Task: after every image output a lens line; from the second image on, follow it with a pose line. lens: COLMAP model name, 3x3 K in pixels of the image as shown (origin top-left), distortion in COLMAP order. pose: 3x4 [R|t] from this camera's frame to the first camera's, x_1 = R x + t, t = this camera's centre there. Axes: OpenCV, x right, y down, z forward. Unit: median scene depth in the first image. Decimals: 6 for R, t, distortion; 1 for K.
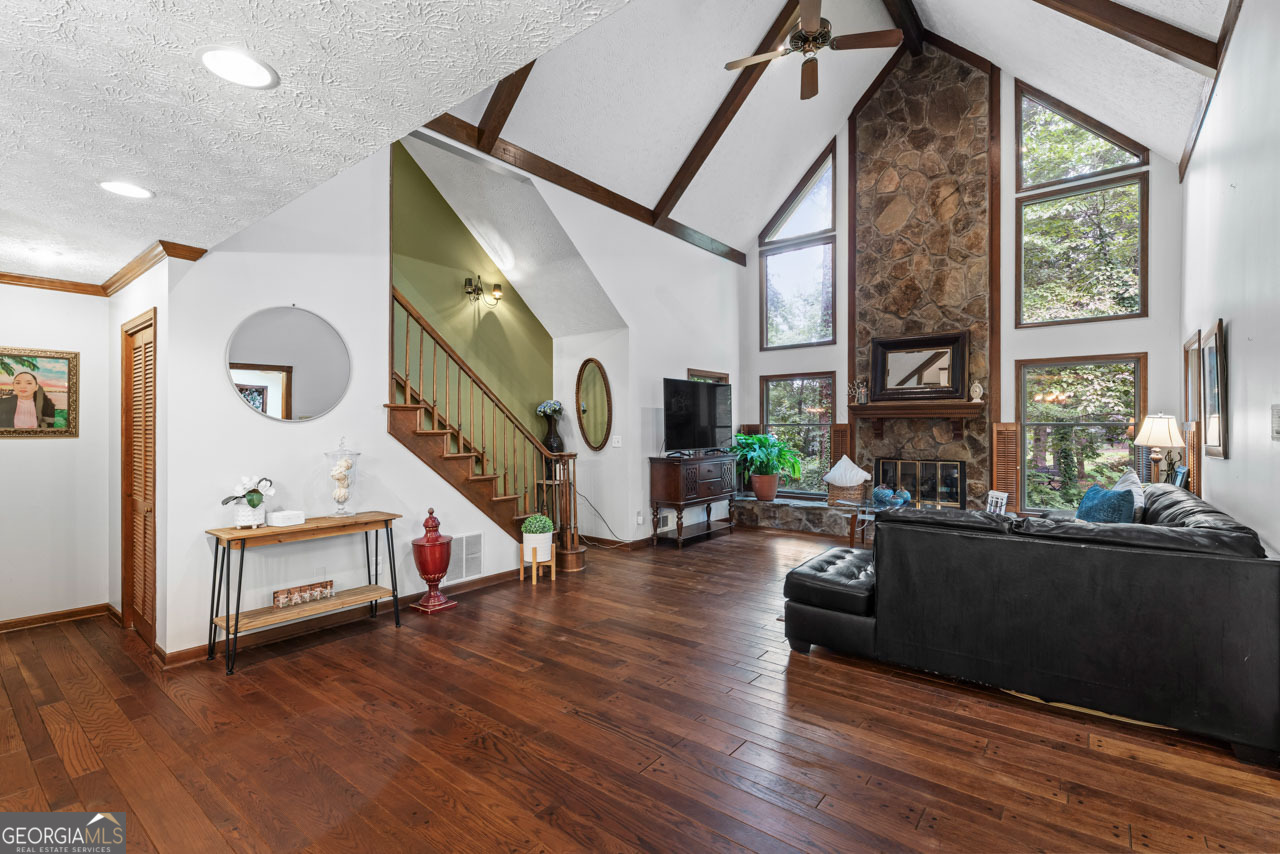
lens RADIAL K [[574.4, 0, 636.0], [0, 574.4, 429.8], [0, 0, 1]] dist [-0.004604, -0.000513]
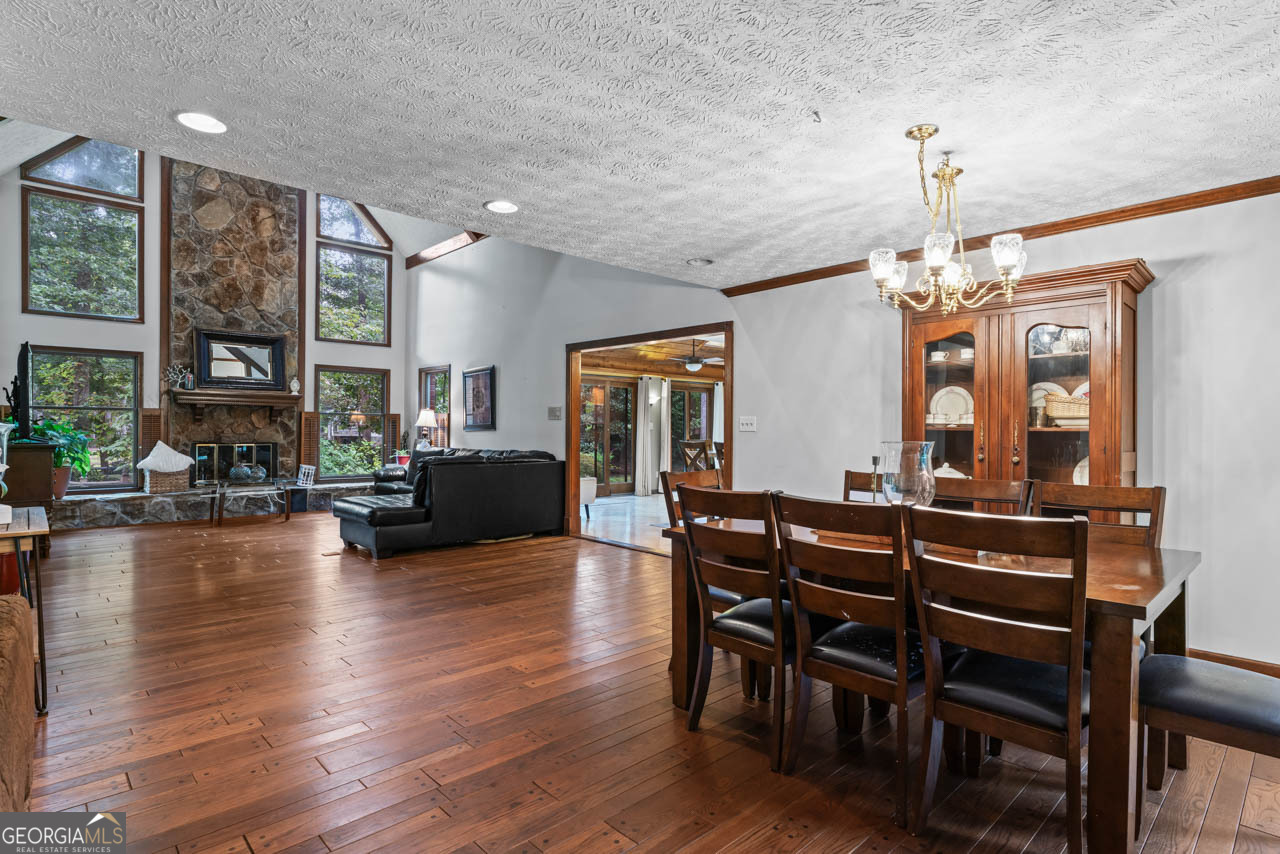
lens RADIAL K [[652.3, 0, 641.6], [0, 652.3, 428.6], [0, 0, 1]] dist [0.000485, 0.000089]
pose [[0.150615, -0.001735, 0.988591, -0.644673], [-0.009658, 0.999948, 0.003226, 0.012735], [-0.988545, -0.010034, 0.150591, 0.031603]]
